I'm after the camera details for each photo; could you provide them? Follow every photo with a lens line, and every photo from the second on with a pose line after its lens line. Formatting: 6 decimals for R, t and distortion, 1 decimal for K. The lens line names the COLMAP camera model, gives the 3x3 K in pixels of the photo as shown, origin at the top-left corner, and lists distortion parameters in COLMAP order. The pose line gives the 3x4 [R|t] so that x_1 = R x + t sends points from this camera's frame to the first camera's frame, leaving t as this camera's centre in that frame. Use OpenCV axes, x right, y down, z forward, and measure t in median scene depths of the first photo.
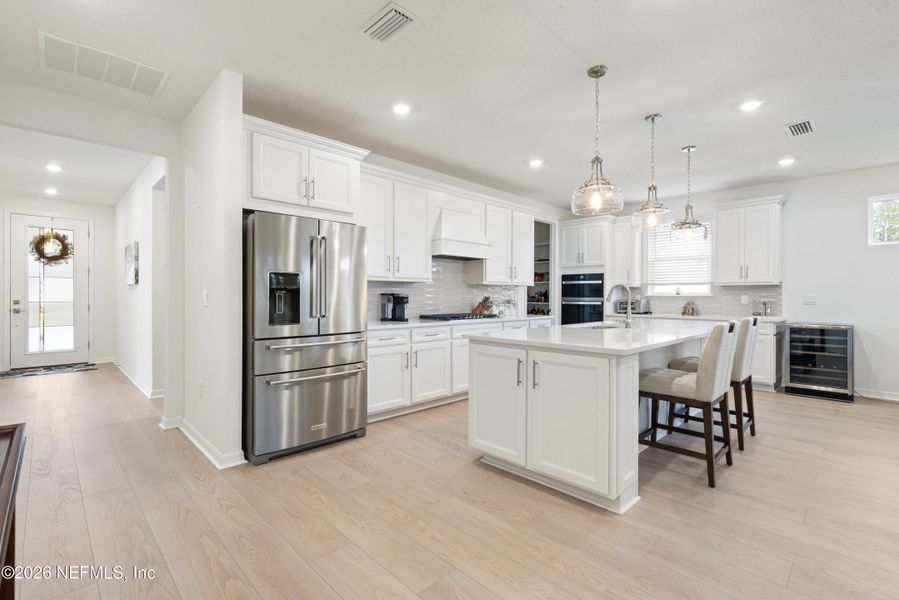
lens RADIAL K [[410.5, 0, 446.4], [0, 410.5, 296.3], [0, 0, 1]] dist [-0.006163, -0.000839]
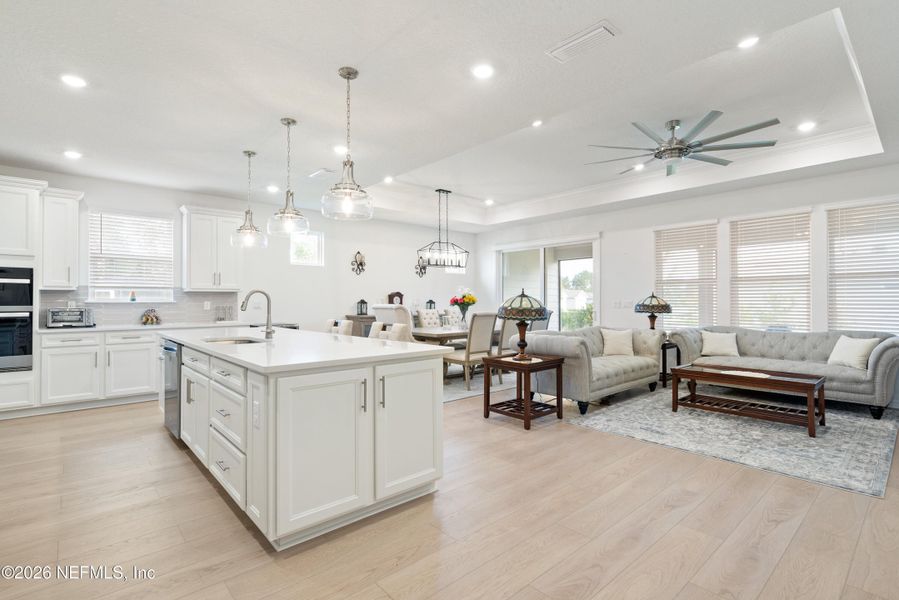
lens RADIAL K [[430.6, 0, 450.8], [0, 430.6, 296.6], [0, 0, 1]] dist [0.000191, 0.000622]
pose [[0.034420, 0.007474, 0.999380, -0.324160], [0.002514, 0.999968, -0.007565, -0.005075], [-0.999404, 0.002773, 0.034400, 0.366430]]
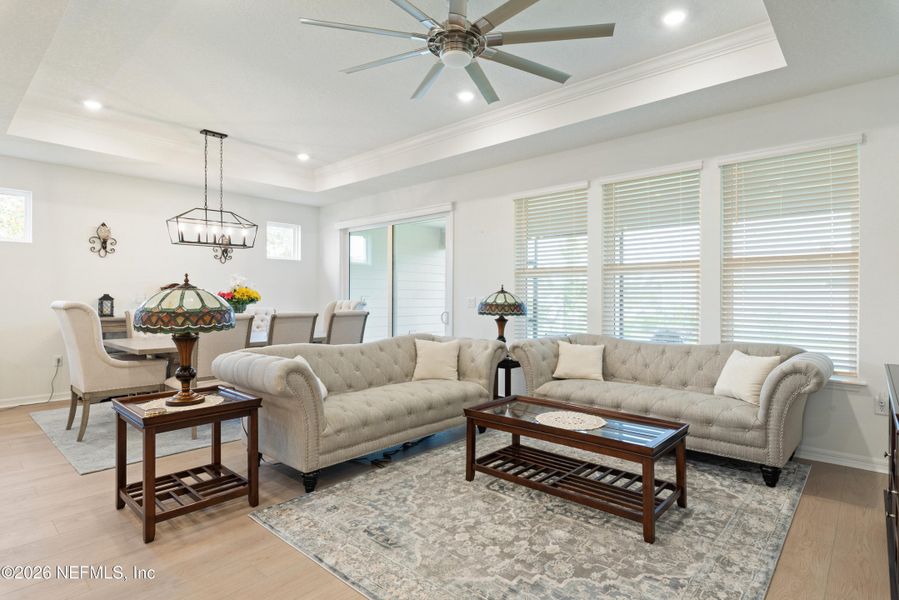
lens RADIAL K [[476.0, 0, 447.1], [0, 476.0, 295.6], [0, 0, 1]] dist [-0.000043, -0.000119]
pose [[-0.073205, 0.001163, 0.997316, -0.041096], [-0.002381, 0.999996, -0.001341, -0.003495], [-0.997314, -0.002473, -0.073202, 0.042708]]
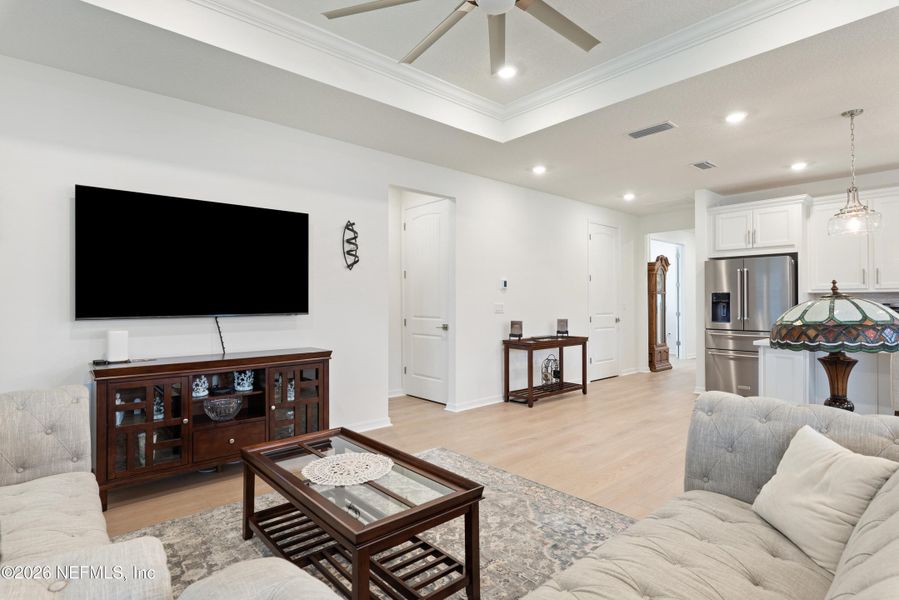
lens RADIAL K [[444.4, 0, 452.5], [0, 444.4, 301.1], [0, 0, 1]] dist [0.003127, 0.001107]
pose [[-0.050578, -0.004450, -0.998710, 0.853078], [0.000987, 0.999989, -0.004506, -0.007102], [0.998720, -0.001214, -0.050573, -0.035515]]
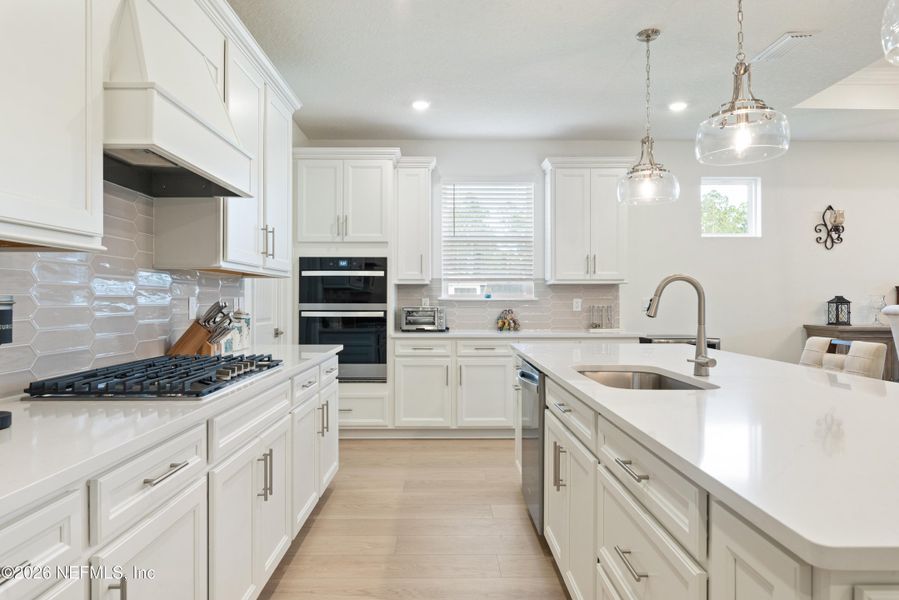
lens RADIAL K [[577.9, 0, 444.2], [0, 577.9, 300.8], [0, 0, 1]] dist [-0.008056, -0.000196]
pose [[0.691699, -0.004408, 0.722172, -0.121915], [0.001714, 0.999989, 0.004462, -0.004068], [-0.722184, -0.001848, 0.691699, 0.503530]]
